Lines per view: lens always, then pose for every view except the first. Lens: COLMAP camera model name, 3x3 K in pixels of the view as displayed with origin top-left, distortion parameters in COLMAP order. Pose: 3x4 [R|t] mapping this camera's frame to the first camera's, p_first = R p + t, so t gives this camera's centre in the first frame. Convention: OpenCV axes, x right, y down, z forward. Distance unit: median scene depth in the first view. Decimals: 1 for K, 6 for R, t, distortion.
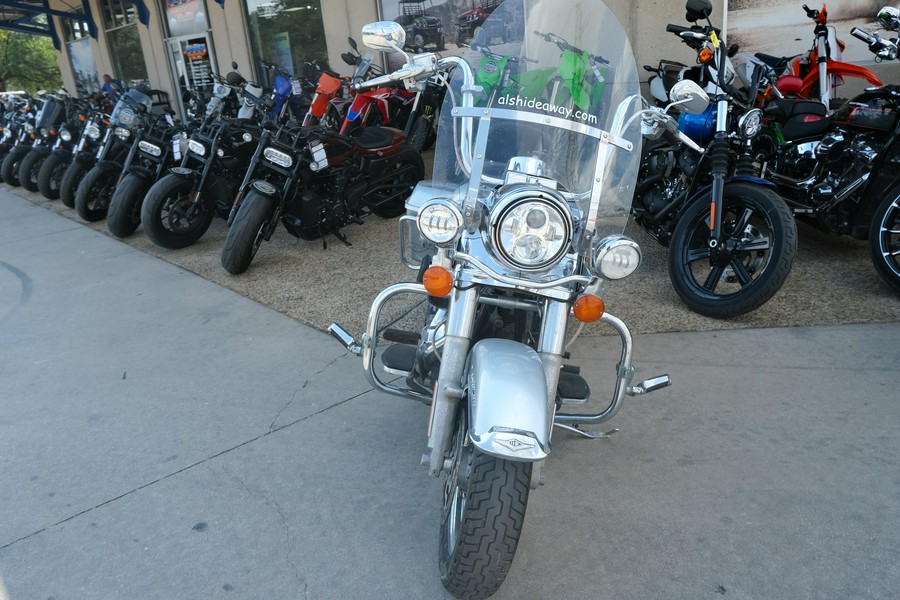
lens RADIAL K [[719.6, 0, 450.6], [0, 719.6, 295.1], [0, 0, 1]] dist [-0.015499, 0.027426]
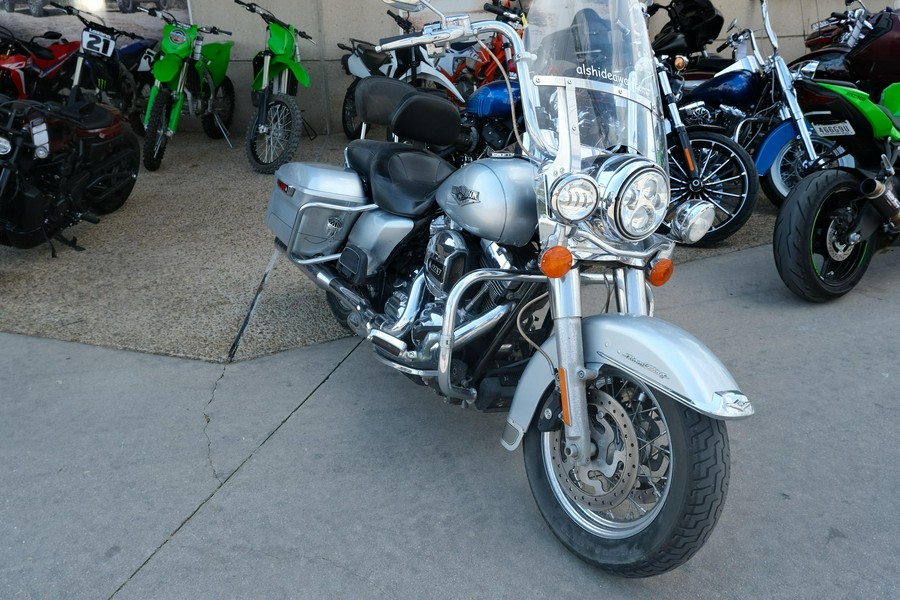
lens RADIAL K [[719.6, 0, 455.7], [0, 719.6, 297.3], [0, 0, 1]] dist [-0.015499, 0.027426]
pose [[0.844234, -0.133625, 0.519050, -0.208993], [0.119052, 0.990983, 0.061483, -0.015780], [-0.522585, 0.009888, 0.852530, 0.089633]]
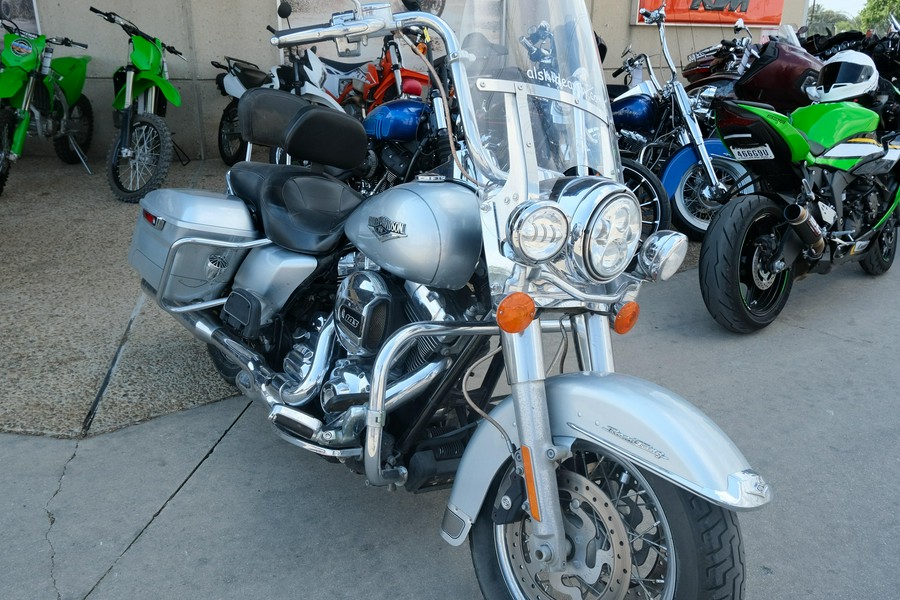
lens RADIAL K [[719.6, 0, 453.4], [0, 719.6, 297.5], [0, 0, 1]] dist [-0.015499, 0.027426]
pose [[0.747169, -0.135763, 0.650620, -0.182774], [0.139908, 0.989108, 0.045725, -0.025925], [-0.649741, 0.056862, 0.758026, 0.160537]]
